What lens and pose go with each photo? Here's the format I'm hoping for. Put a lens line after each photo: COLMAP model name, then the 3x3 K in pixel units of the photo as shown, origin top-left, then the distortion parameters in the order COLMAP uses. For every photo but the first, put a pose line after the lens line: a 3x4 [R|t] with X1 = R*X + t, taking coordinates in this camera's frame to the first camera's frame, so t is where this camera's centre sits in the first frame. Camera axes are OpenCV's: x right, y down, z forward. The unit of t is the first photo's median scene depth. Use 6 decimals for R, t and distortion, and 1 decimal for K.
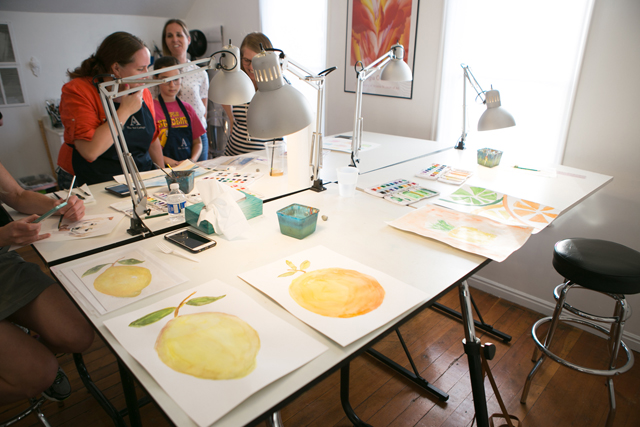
lens RADIAL K [[434.4, 0, 319.1], [0, 434.4, 212.9], [0, 0, 1]] dist [-0.054891, -0.000682]
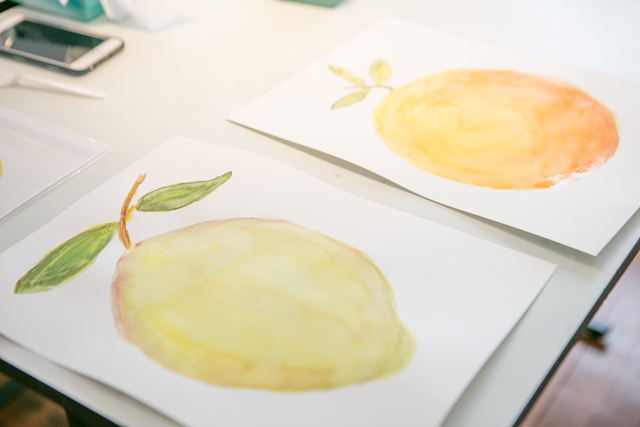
lens RADIAL K [[988.6, 0, 320.1], [0, 988.6, 213.5], [0, 0, 1]] dist [-0.012454, 0.000000]
pose [[0.978556, -0.140314, 0.150800, -0.172183], [0.097363, 0.960234, 0.261668, 0.003754], [-0.181519, -0.241374, 0.953304, 0.095861]]
